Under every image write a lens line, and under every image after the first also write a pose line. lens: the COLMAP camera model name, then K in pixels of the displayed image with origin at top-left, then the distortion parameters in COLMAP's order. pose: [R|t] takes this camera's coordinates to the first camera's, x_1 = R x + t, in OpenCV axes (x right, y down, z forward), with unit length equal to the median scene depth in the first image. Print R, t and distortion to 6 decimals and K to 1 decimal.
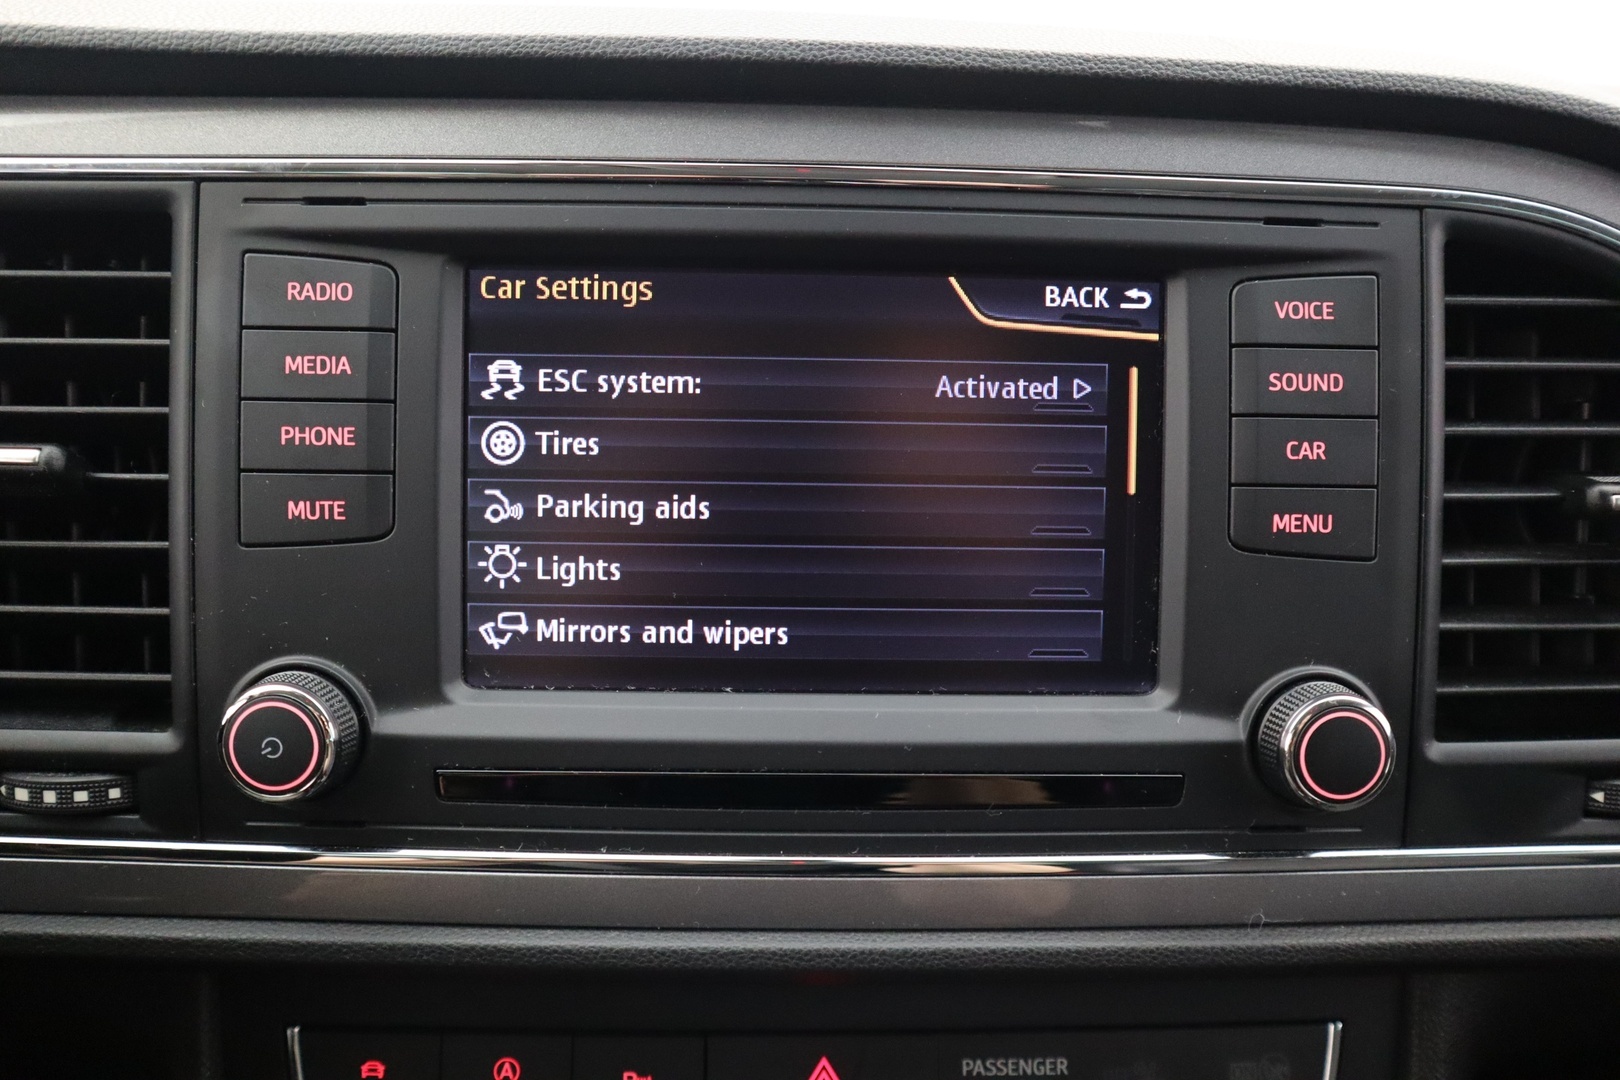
lens RADIAL K [[1268.1, 0, 800.3], [0, 1268.1, 527.3], [0, 0, 1]] dist [-0.141916, 0.081564]
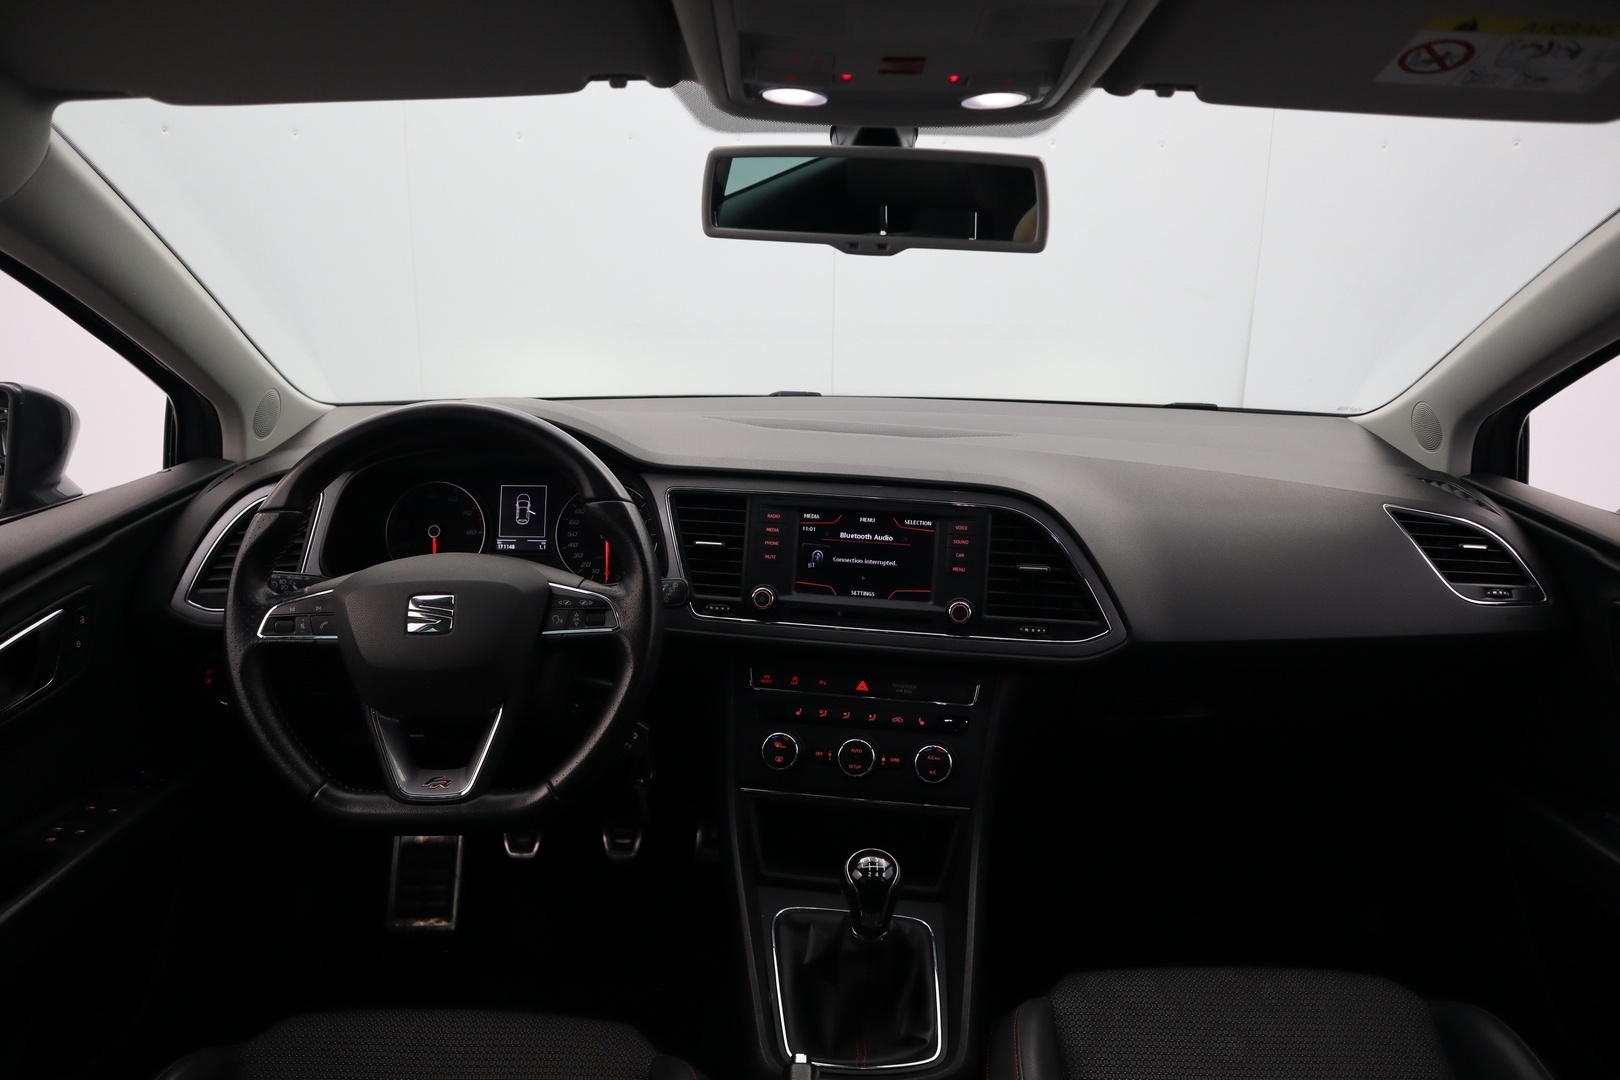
lens RADIAL K [[1138.0, 0, 813.1], [0, 1138.0, 528.3], [0, 0, 1]] dist [-0.069183, -0.000600]
pose [[0.991661, 0.050949, -0.118377, 0.355867], [-0.053098, 0.998476, -0.015072, -0.070883], [0.117428, 0.021232, 0.992854, -3.751179]]
